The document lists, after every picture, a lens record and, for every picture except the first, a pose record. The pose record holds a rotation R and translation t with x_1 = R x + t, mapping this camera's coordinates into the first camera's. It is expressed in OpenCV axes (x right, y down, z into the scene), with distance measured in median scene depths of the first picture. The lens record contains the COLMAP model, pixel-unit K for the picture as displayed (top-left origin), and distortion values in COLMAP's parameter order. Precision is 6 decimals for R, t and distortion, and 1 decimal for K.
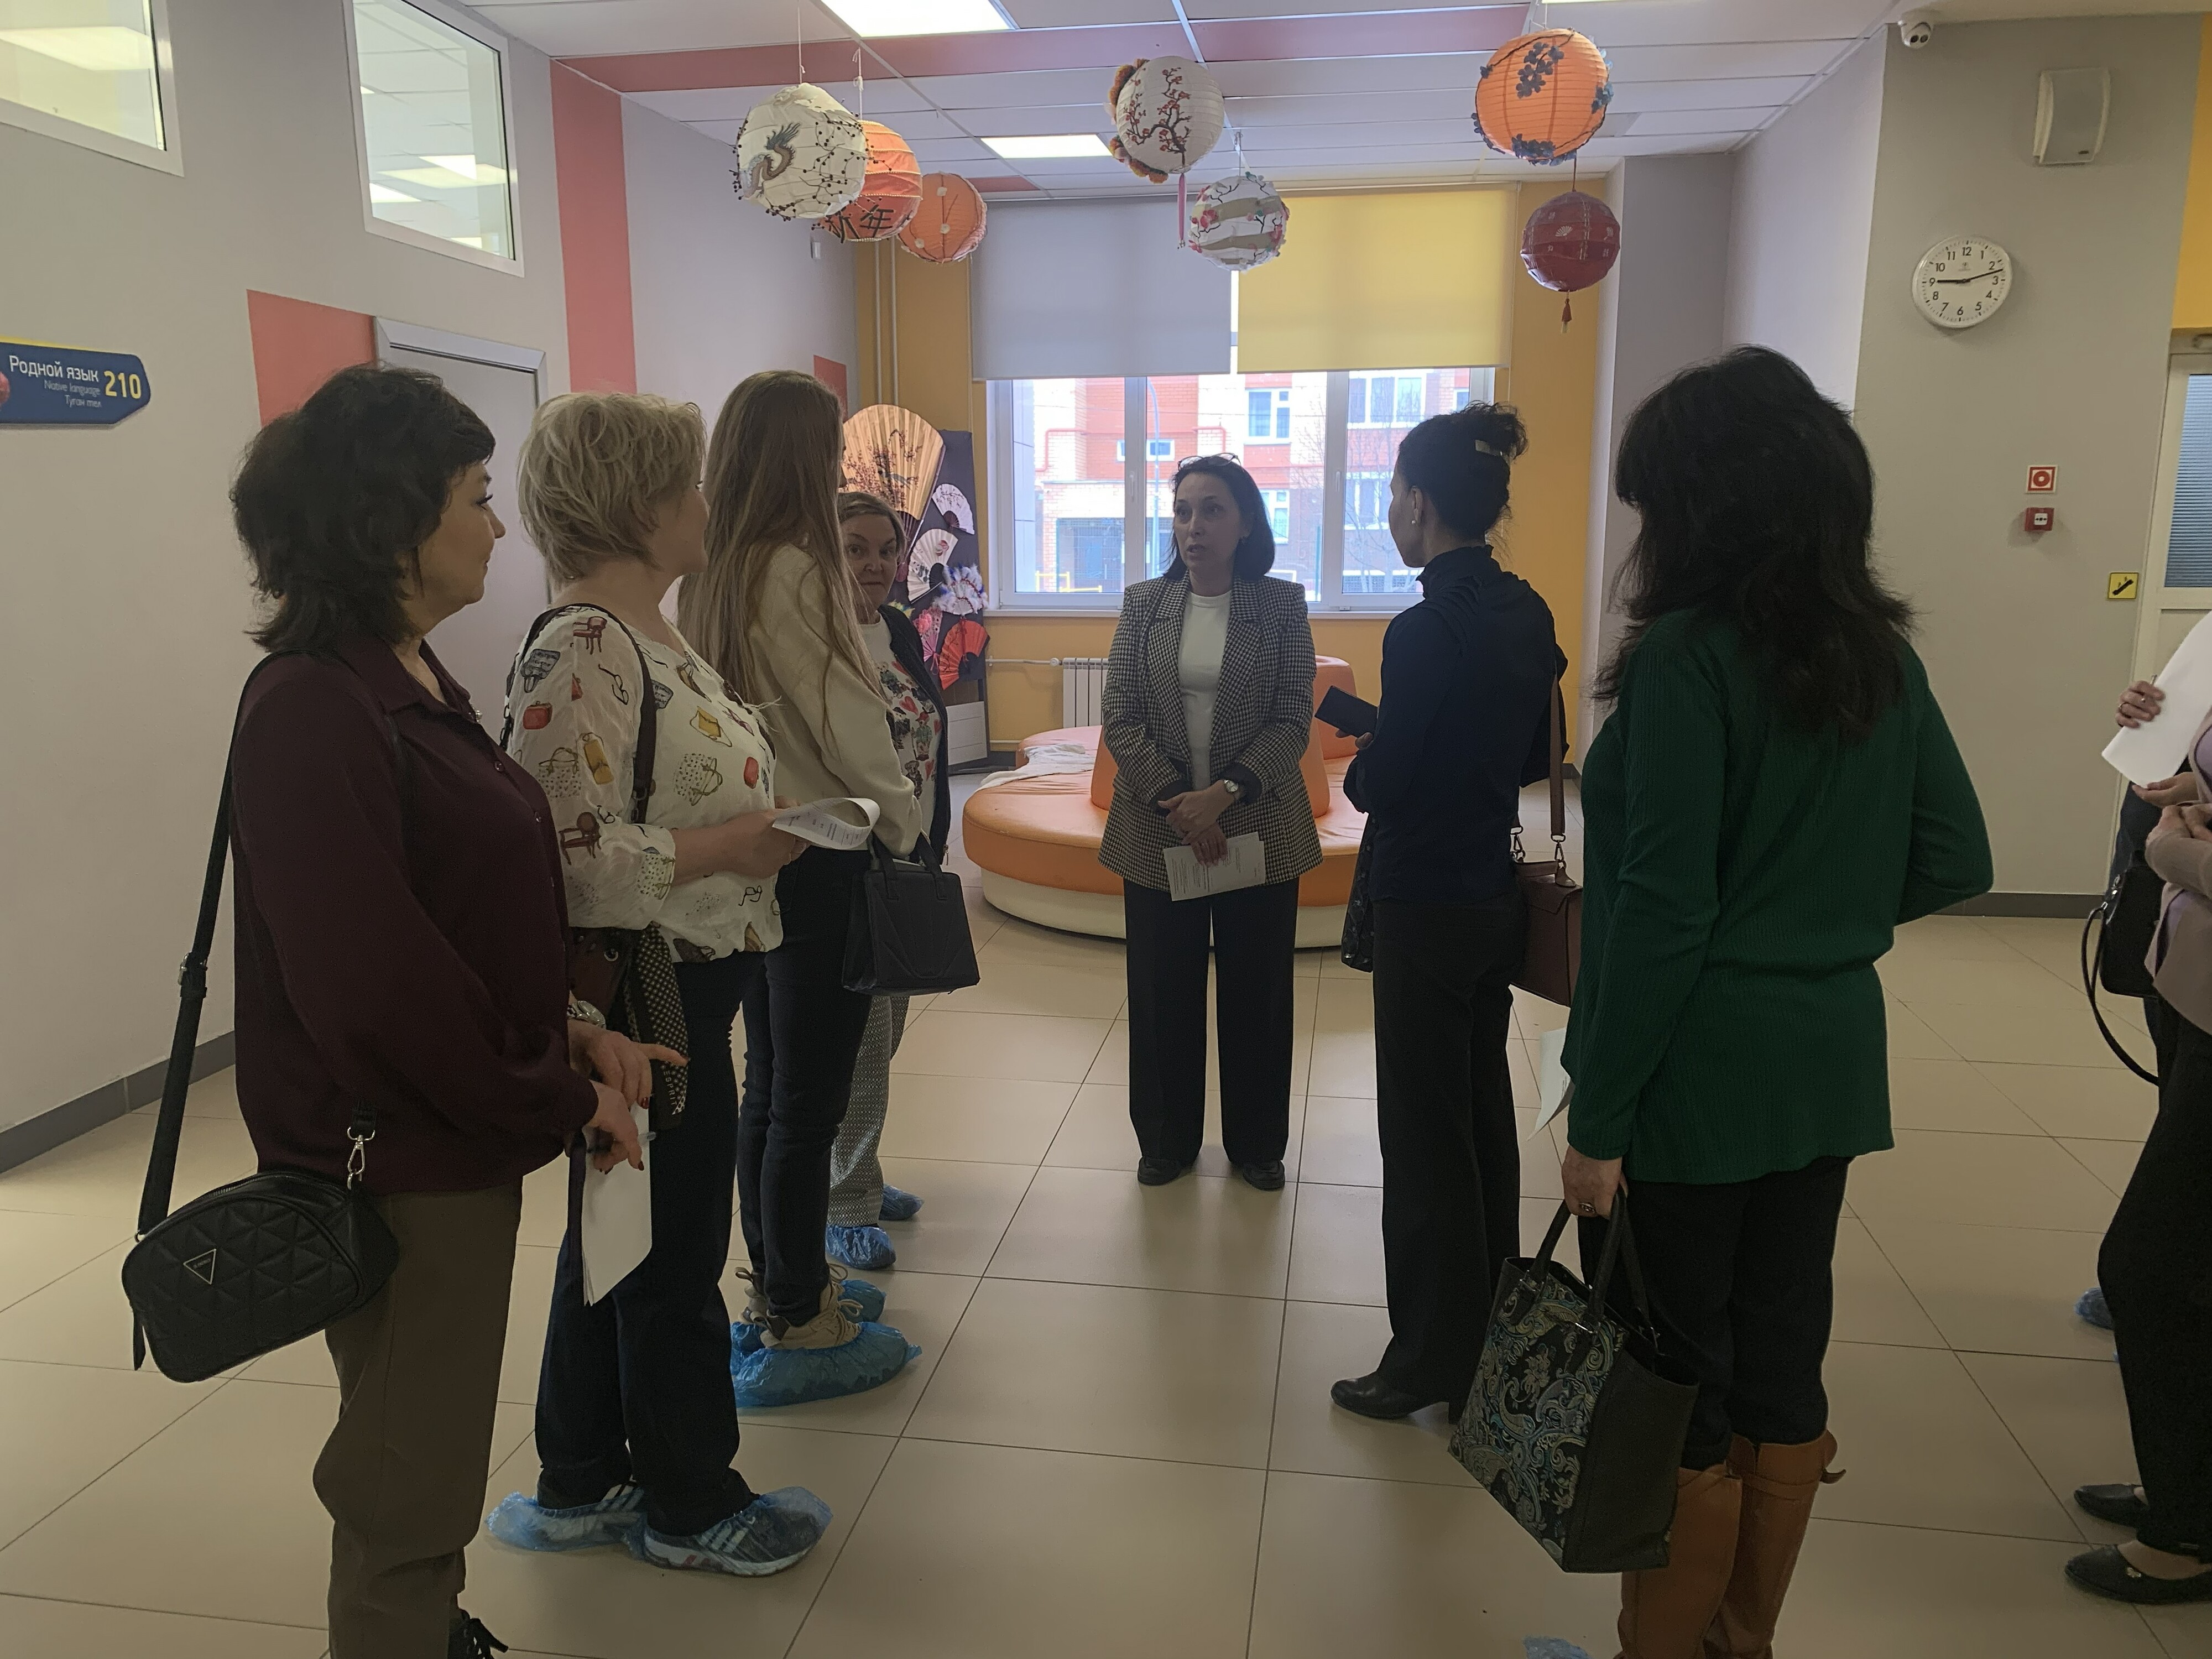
lens RADIAL K [[1688.7, 0, 1106.0], [0, 1688.7, 829.5], [0, 0, 1]] dist [0.002039, 0.068910]
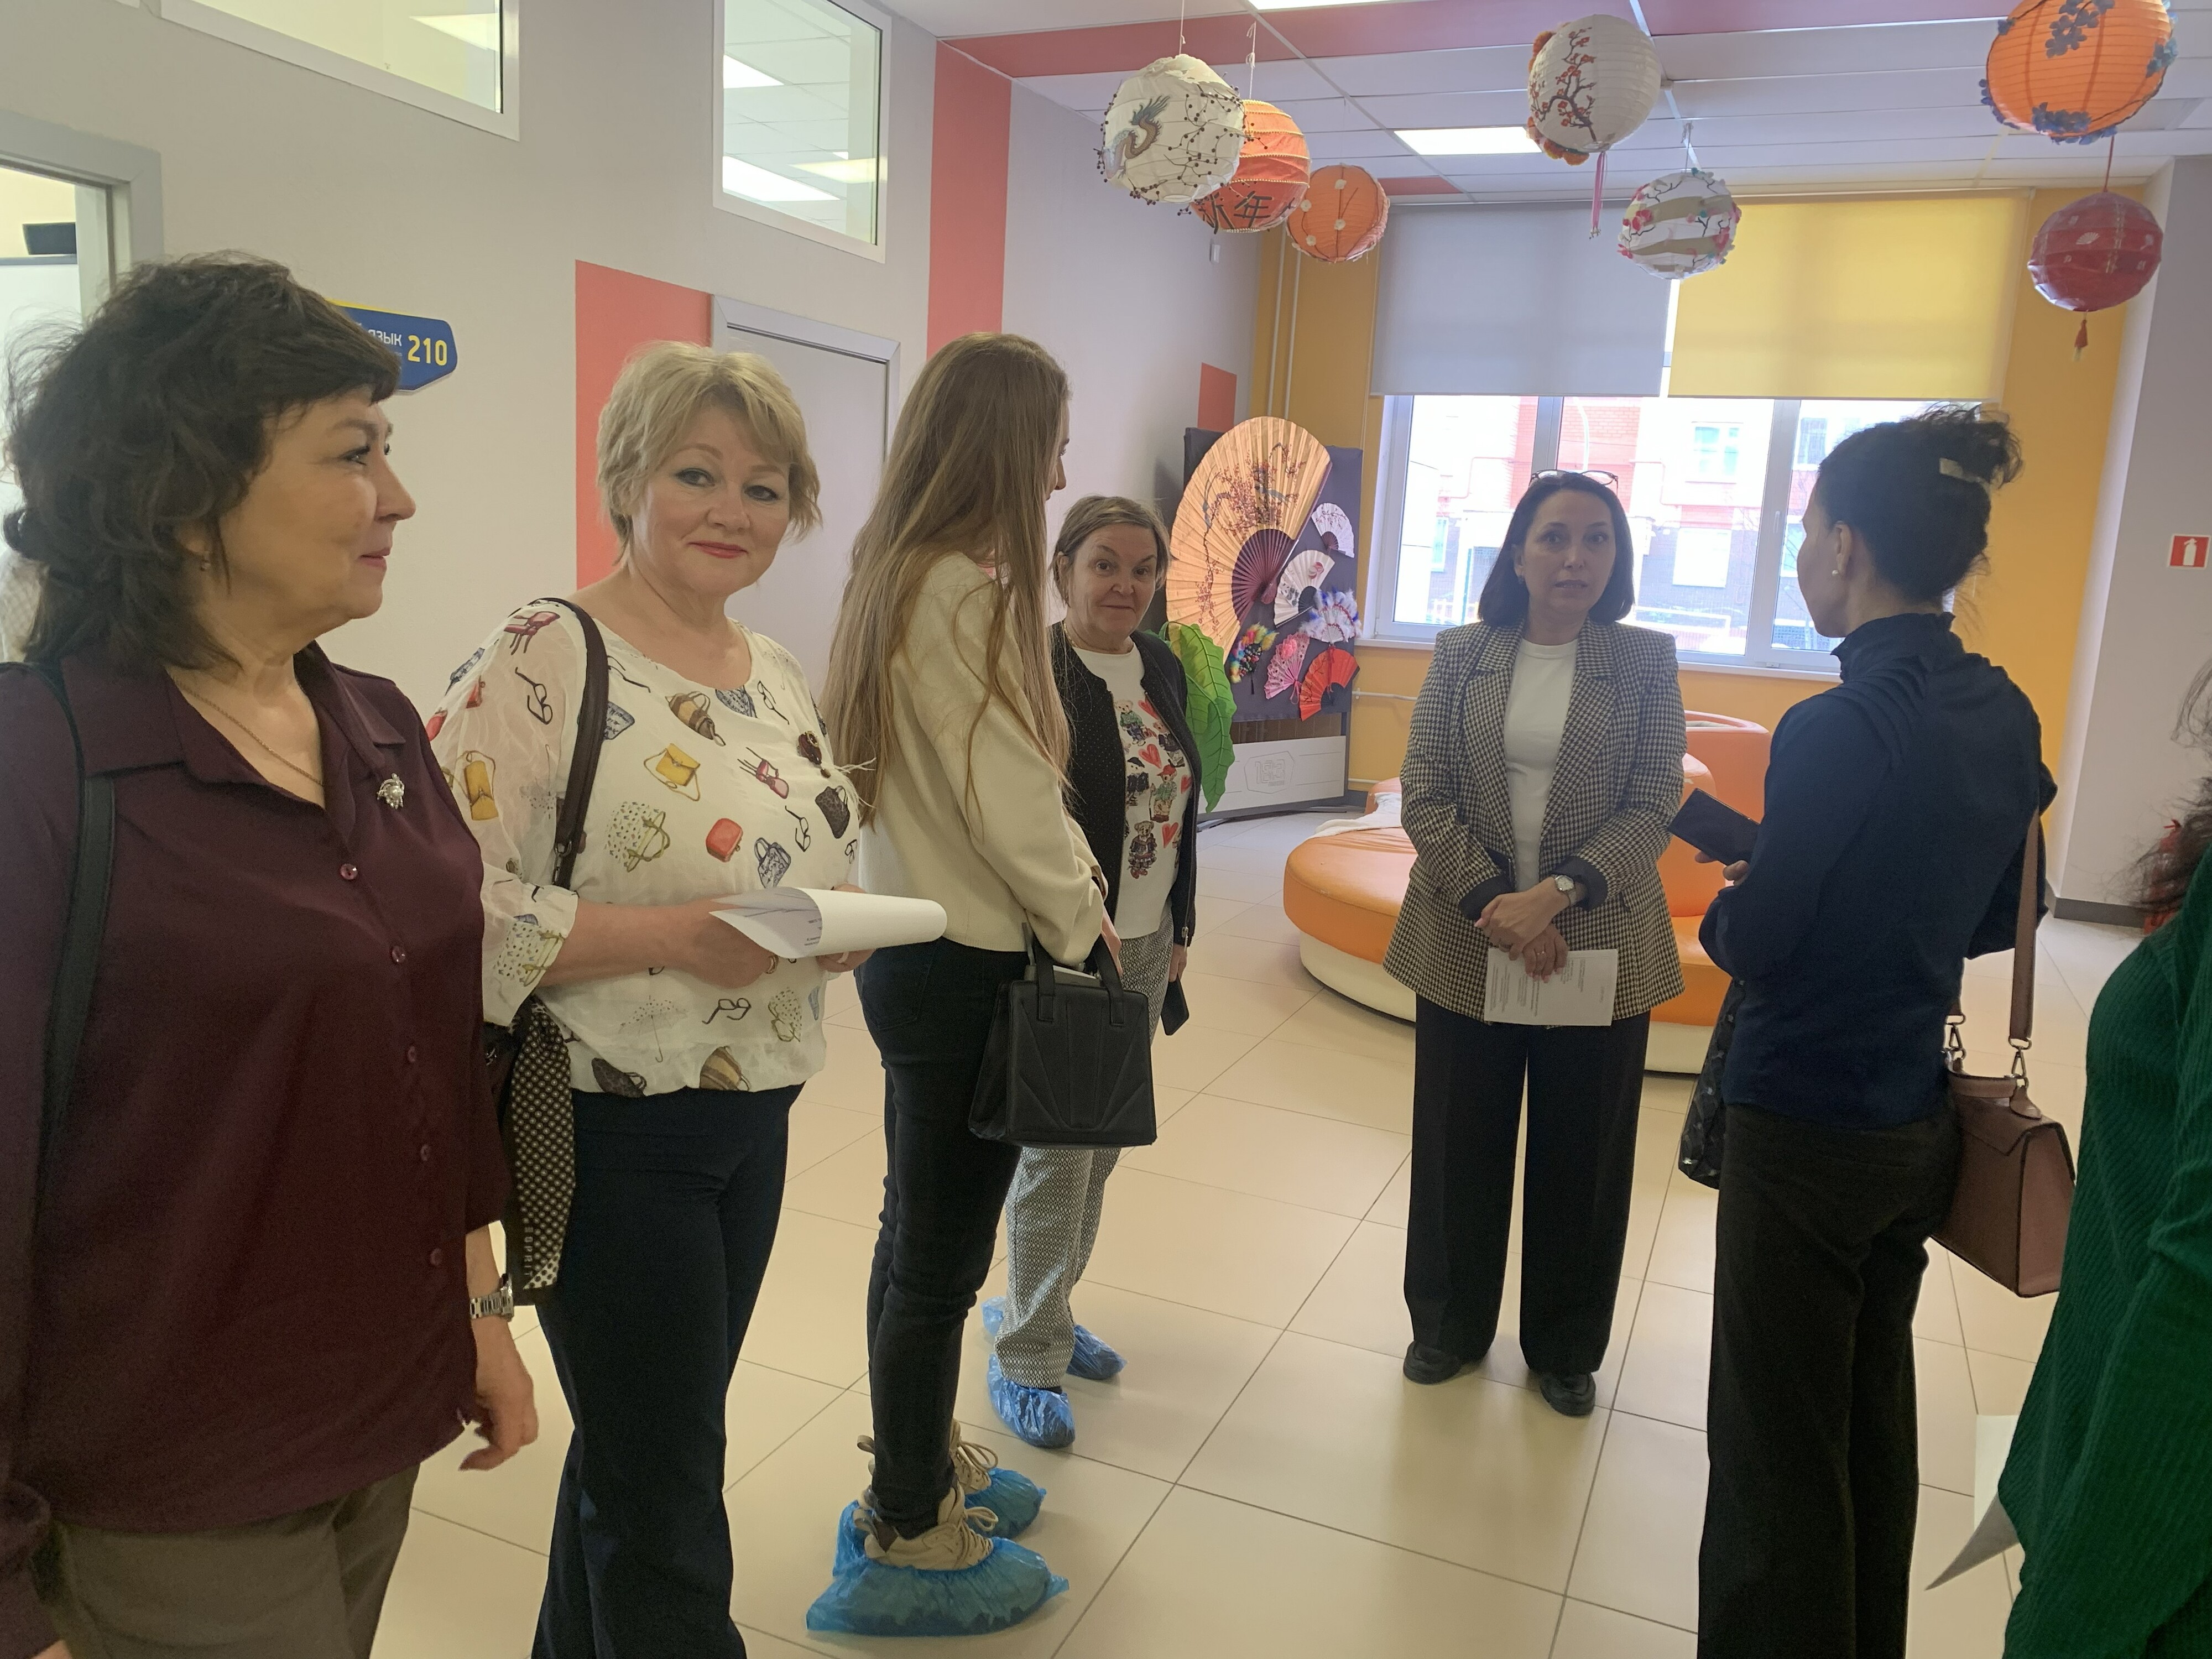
lens RADIAL K [[1689.9, 0, 1112.0], [0, 1689.9, 801.8], [0, 0, 1]] dist [0.040373, 0.003411]
pose [[0.970393, 0.092807, -0.222991, 0.027660], [-0.099017, 0.994944, -0.016805, -0.021851], [0.220304, 0.038388, 0.974676, 0.117846]]
